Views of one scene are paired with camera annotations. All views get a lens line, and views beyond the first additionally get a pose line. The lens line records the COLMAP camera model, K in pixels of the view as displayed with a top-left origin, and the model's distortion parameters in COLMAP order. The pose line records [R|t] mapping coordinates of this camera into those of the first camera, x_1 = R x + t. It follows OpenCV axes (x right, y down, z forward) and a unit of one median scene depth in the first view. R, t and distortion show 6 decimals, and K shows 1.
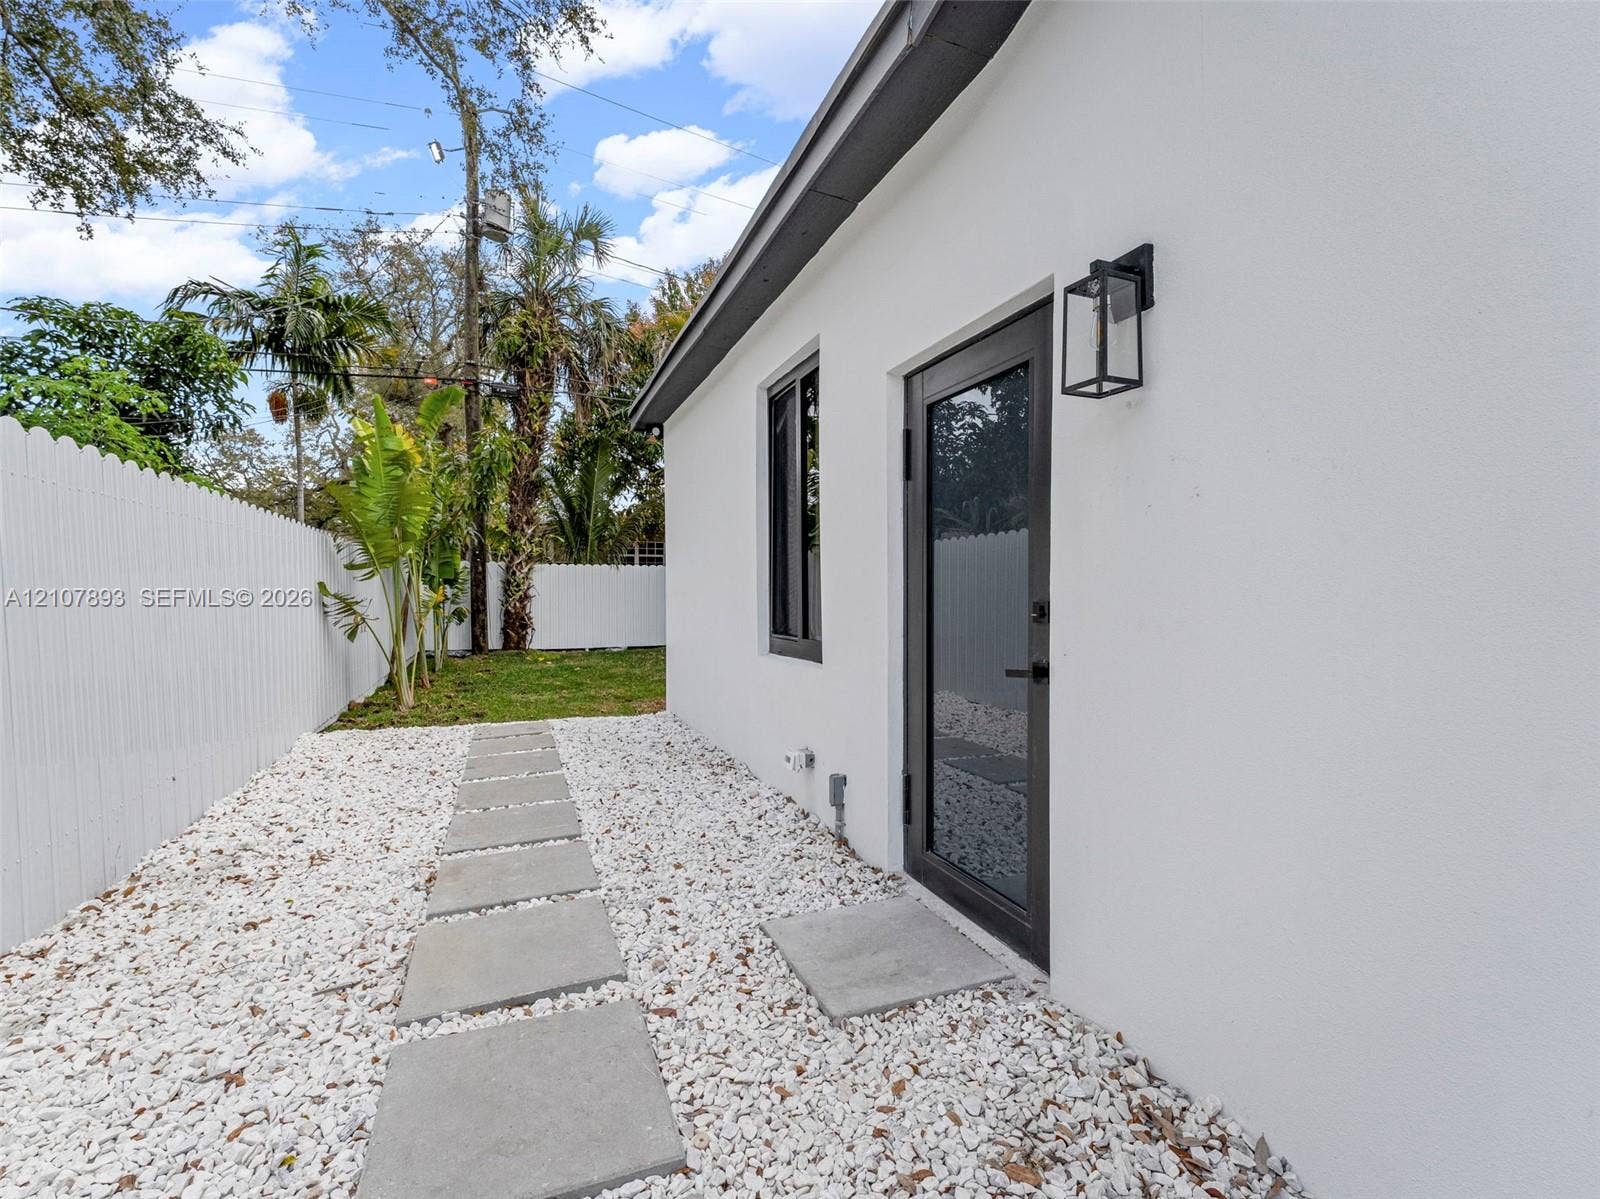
lens RADIAL K [[758.5, 0, 801.8], [0, 758.5, 609.0], [0, 0, 1]] dist [0.004265, -0.000422]
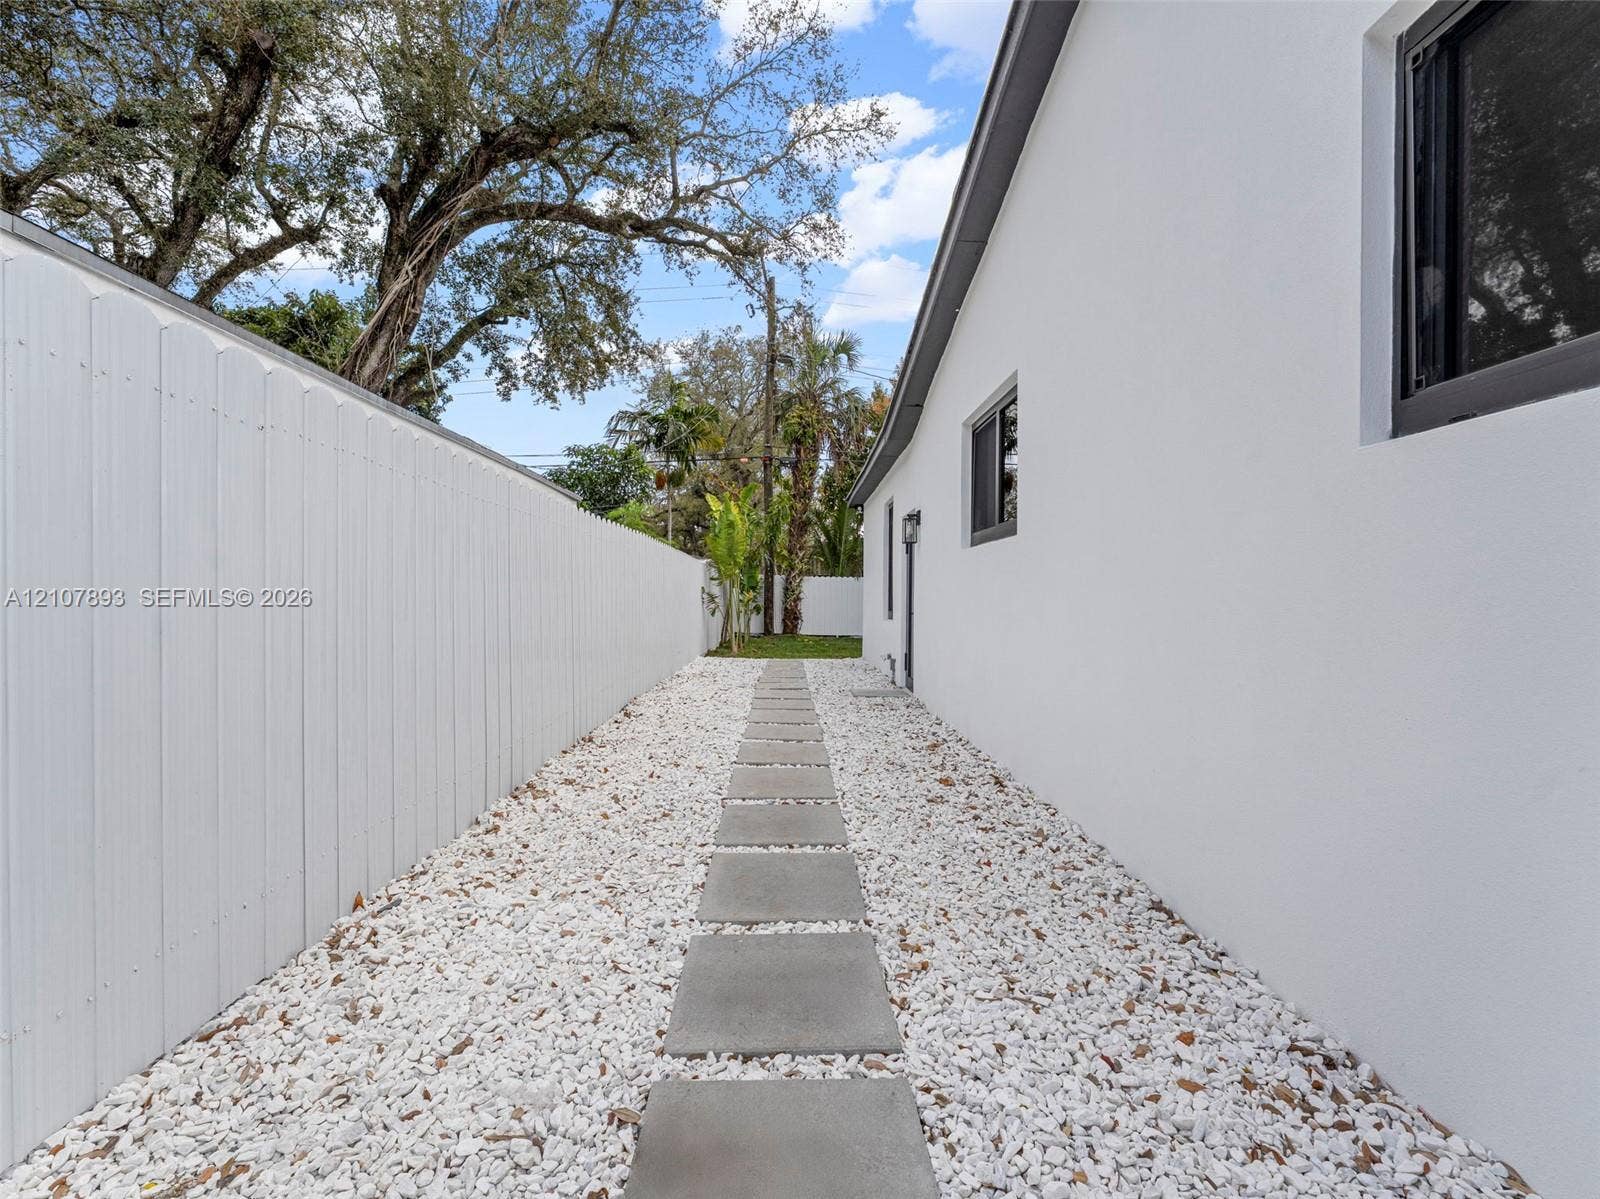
lens RADIAL K [[758.5, 0, 801.8], [0, 758.5, 609.0], [0, 0, 1]] dist [0.004265, -0.000422]
pose [[0.938089, 0.017703, -0.345942, 0.159774], [-0.021909, 0.999726, -0.008251, 0.016505], [0.345701, 0.015319, 0.938220, -0.395733]]
